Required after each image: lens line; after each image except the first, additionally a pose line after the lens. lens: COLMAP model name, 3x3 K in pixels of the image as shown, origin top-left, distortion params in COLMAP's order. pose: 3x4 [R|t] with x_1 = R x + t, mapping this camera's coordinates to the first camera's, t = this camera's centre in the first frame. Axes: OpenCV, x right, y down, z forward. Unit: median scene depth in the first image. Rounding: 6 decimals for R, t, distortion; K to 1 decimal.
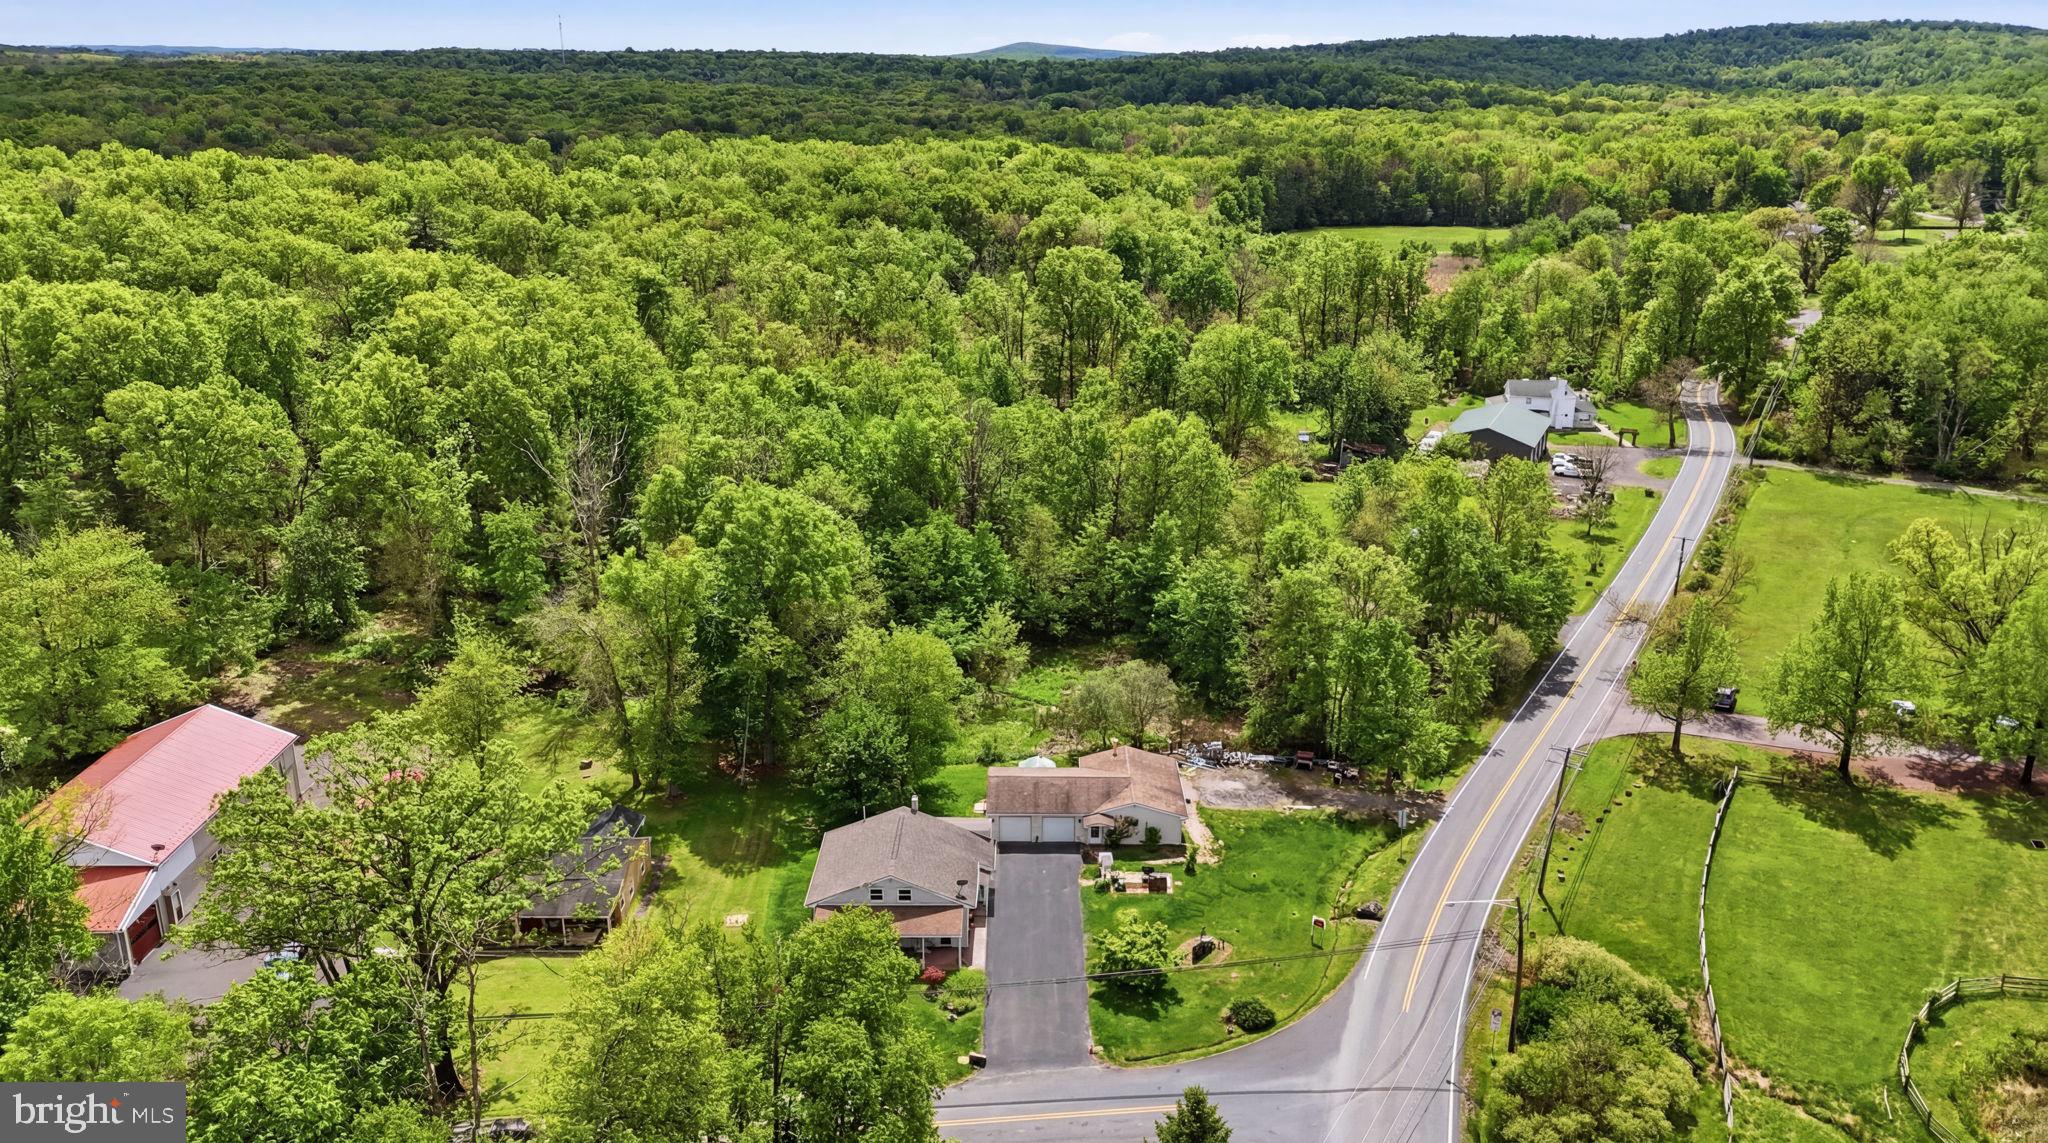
lens RADIAL K [[1534.5, 0, 1026.6], [0, 1534.5, 566.7], [0, 0, 1]] dist [0.067012, -0.010749]
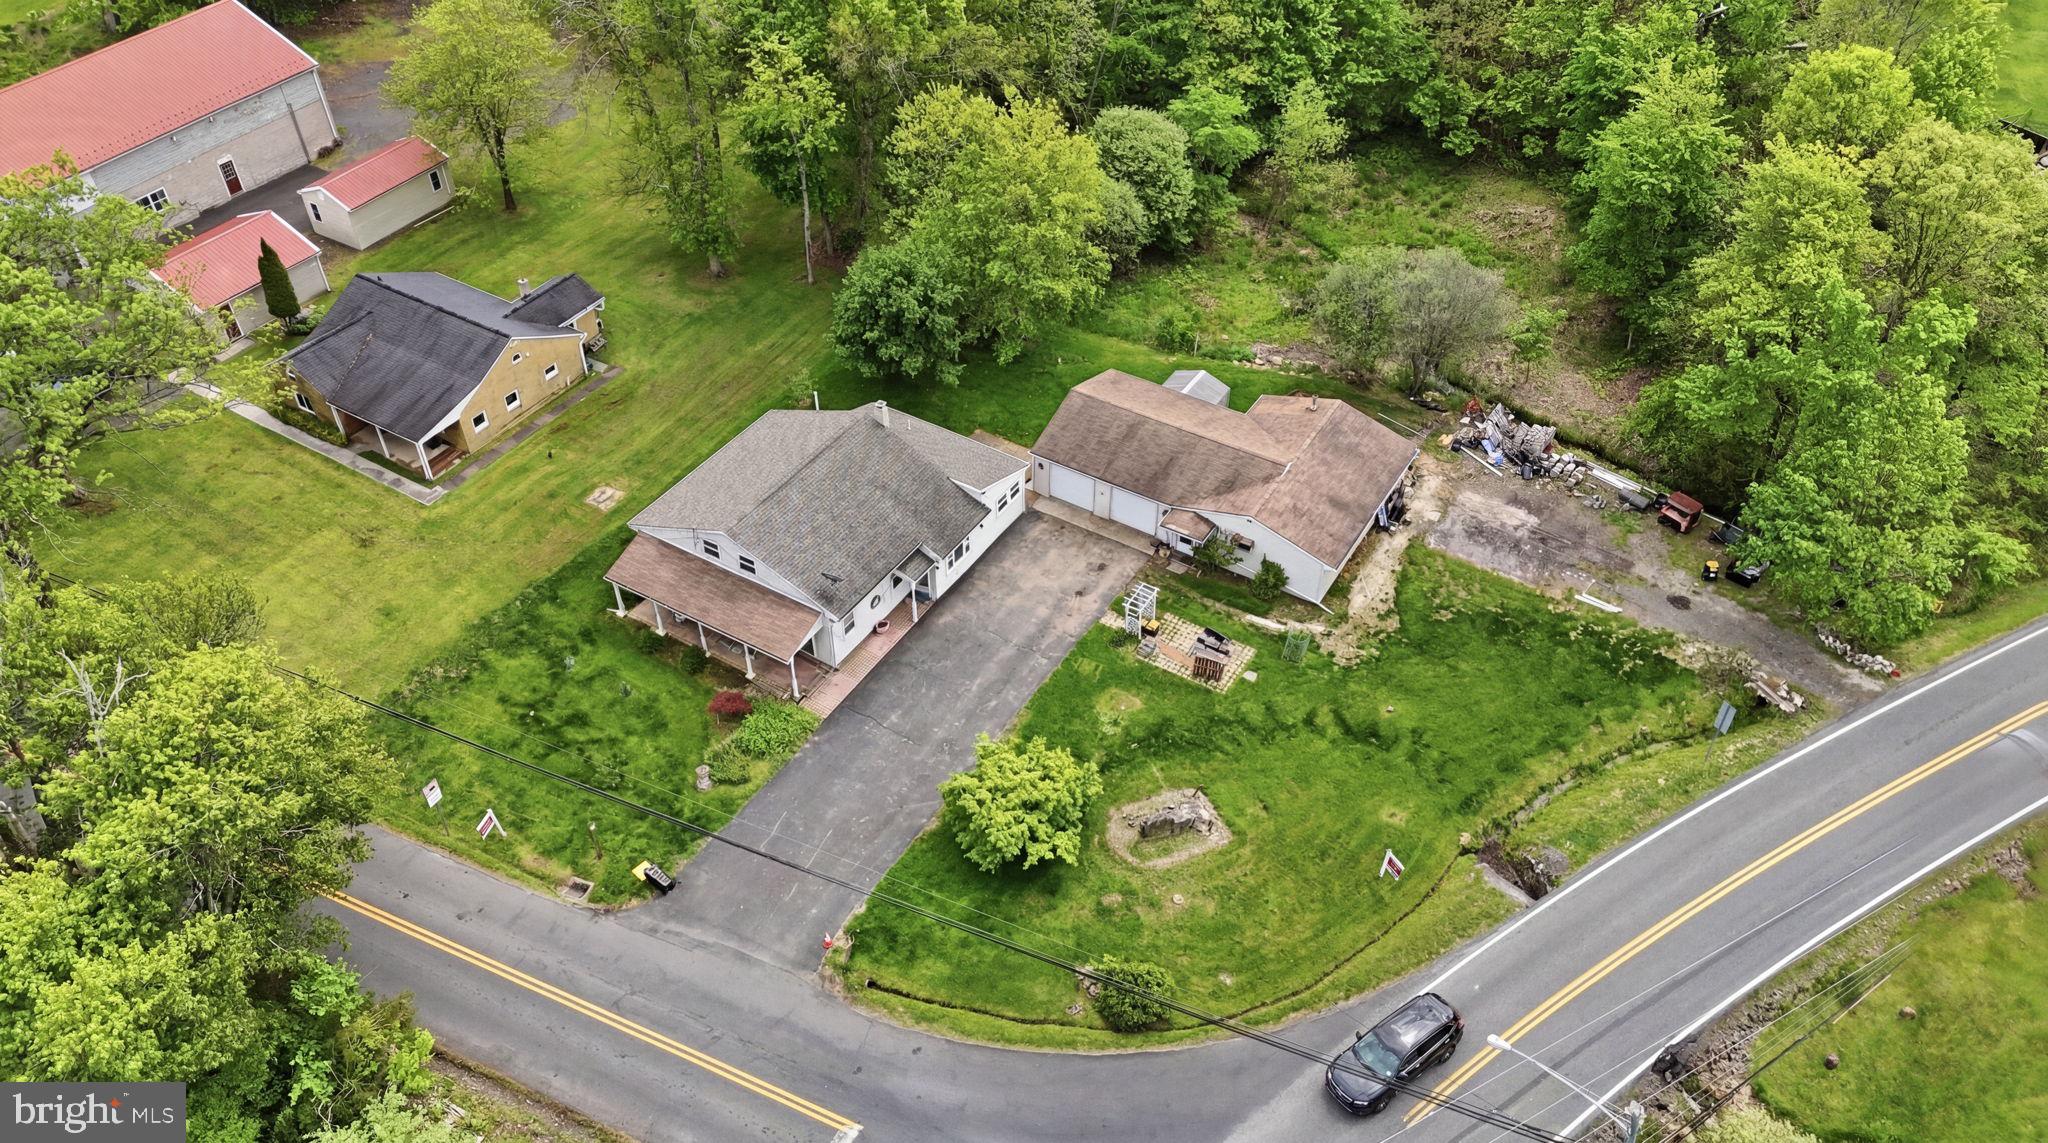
lens RADIAL K [[1534.5, 0, 1021.9], [0, 1534.5, 576.3], [0, 0, 1]] dist [0.067012, -0.010749]
pose [[0.850325, 0.347613, -0.395111, 0.223885], [-0.156092, 0.883603, 0.441453, -0.064786], [0.502576, -0.313705, 0.805610, 0.467825]]
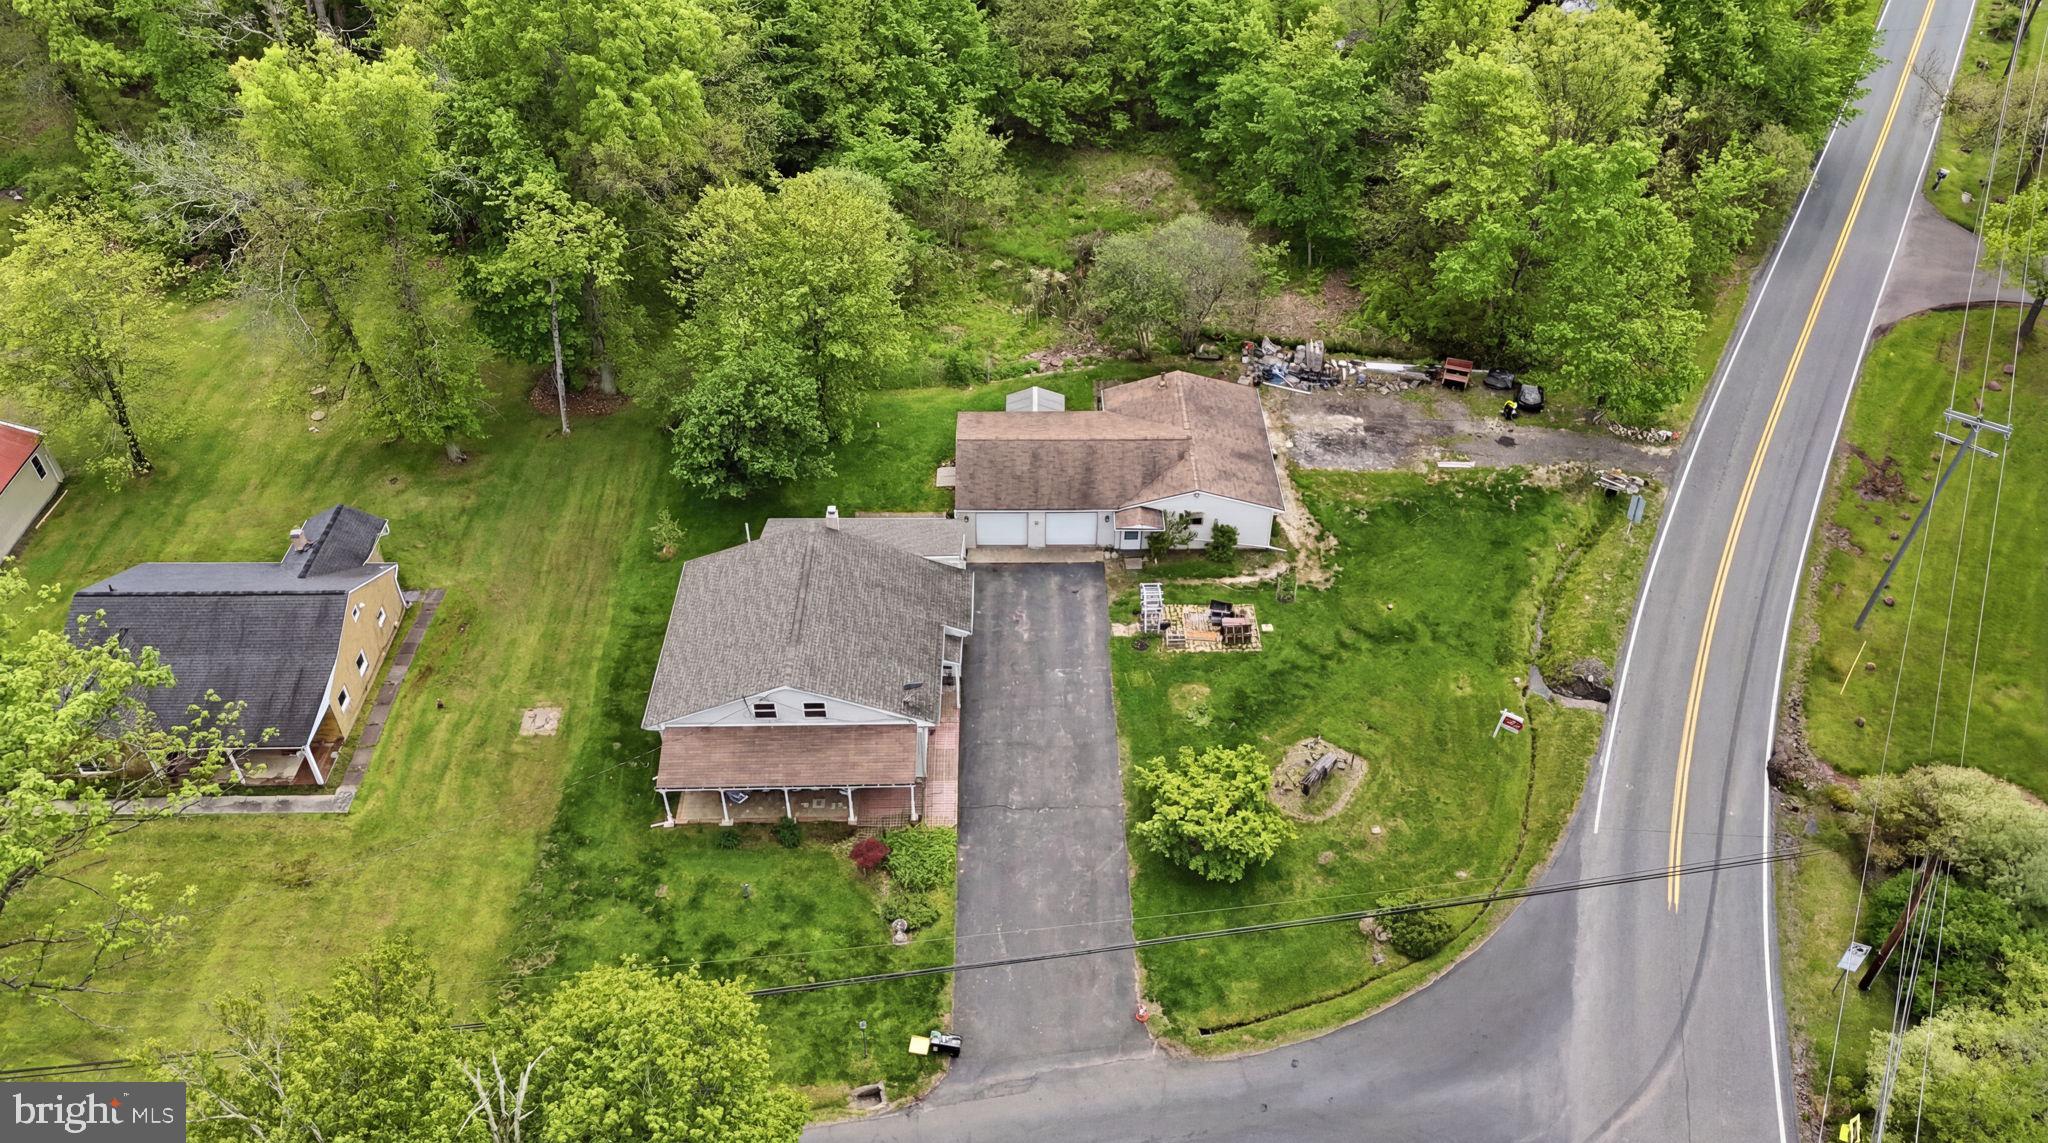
lens RADIAL K [[1534.5, 0, 1019.6], [0, 1534.5, 581.0], [0, 0, 1]] dist [0.067012, -0.010749]
pose [[0.999892, -0.014539, 0.001939, -0.001779], [0.012668, 0.922615, 0.385515, -0.046355], [-0.007394, -0.385449, 0.922700, 0.410734]]
